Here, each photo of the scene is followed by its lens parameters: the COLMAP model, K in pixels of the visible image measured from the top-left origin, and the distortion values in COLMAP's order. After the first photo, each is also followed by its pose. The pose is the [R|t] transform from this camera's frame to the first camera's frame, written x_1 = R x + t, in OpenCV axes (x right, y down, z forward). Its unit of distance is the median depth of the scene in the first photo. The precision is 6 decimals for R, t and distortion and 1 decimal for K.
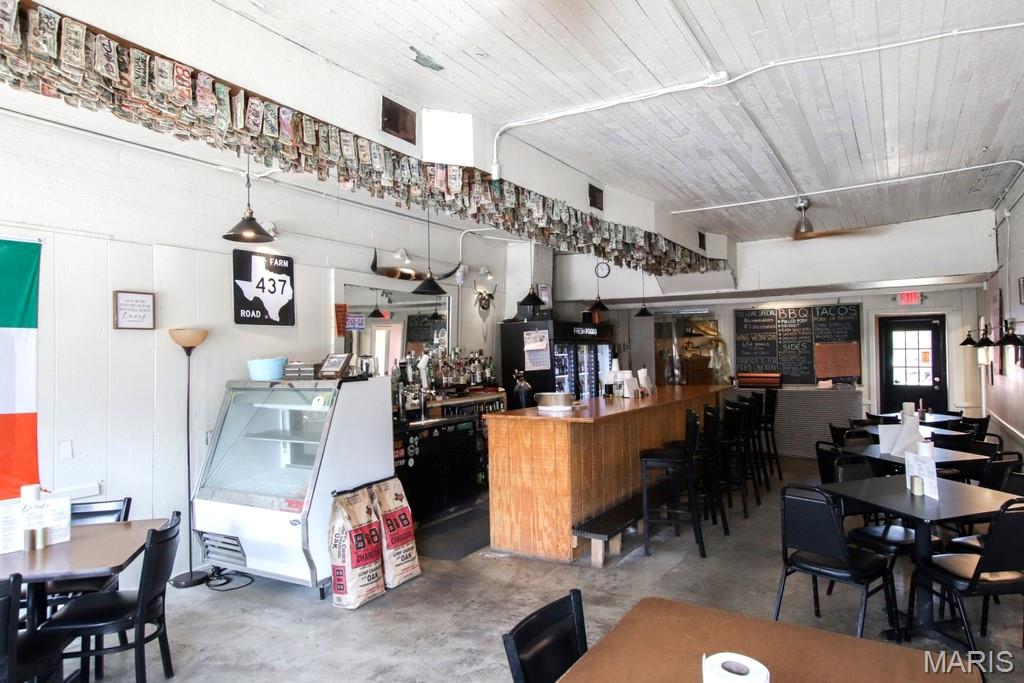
lens RADIAL K [[637.8, 0, 512.3], [0, 637.8, 343.3], [0, 0, 1]] dist [-0.018451, 0.001923]
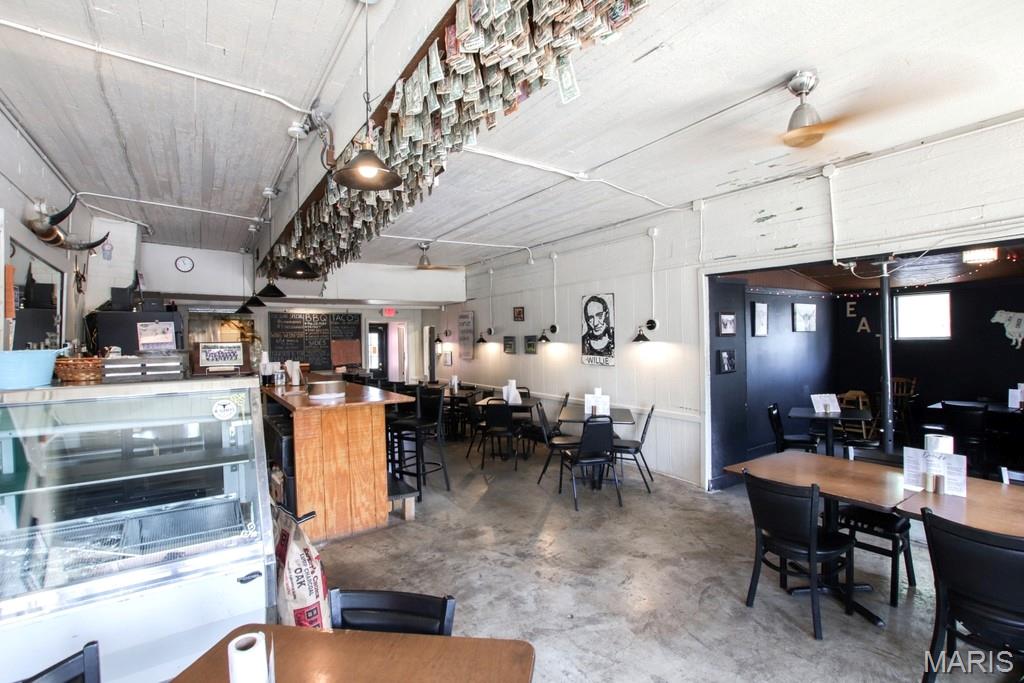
lens RADIAL K [[475.6, 0, 509.3], [0, 475.6, 343.7], [0, 0, 1]] dist [-0.012491, -0.001455]
pose [[0.431024, 0.006754, 0.902315, -0.583553], [-0.007516, 0.999964, -0.003895, 0.016737], [-0.902309, -0.005103, 0.431059, 0.427290]]
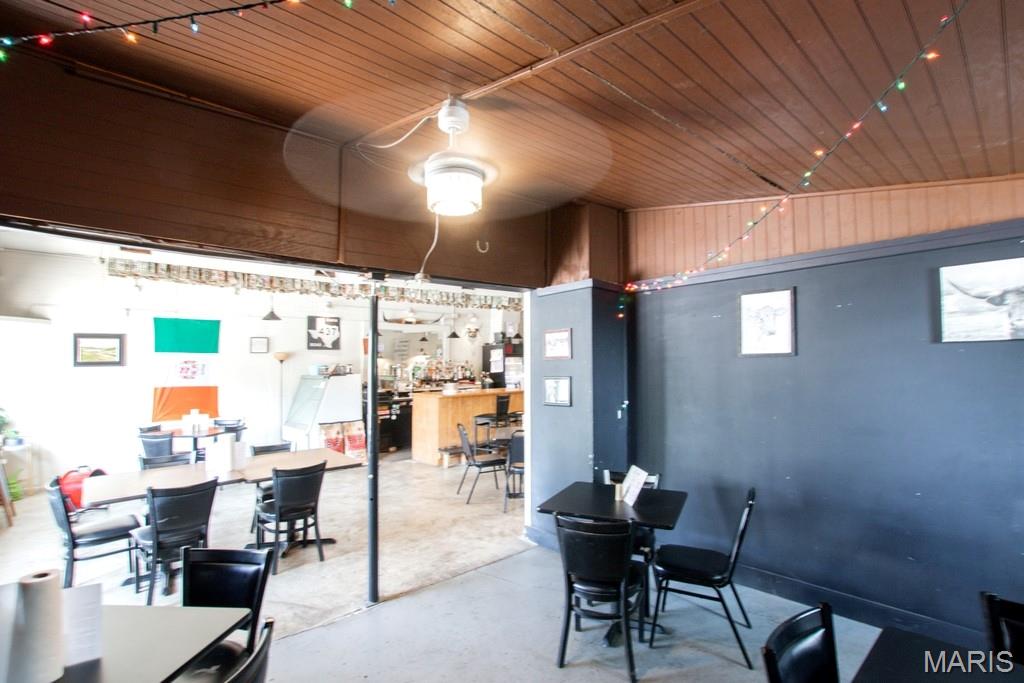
lens RADIAL K [[475.6, 0, 509.8], [0, 475.6, 338.4], [0, 0, 1]] dist [-0.012491, -0.001455]
pose [[0.955735, -0.009959, -0.294059, 0.343835], [0.001536, 0.999582, -0.028859, -0.009720], [0.294224, 0.027130, 0.955351, -0.178815]]
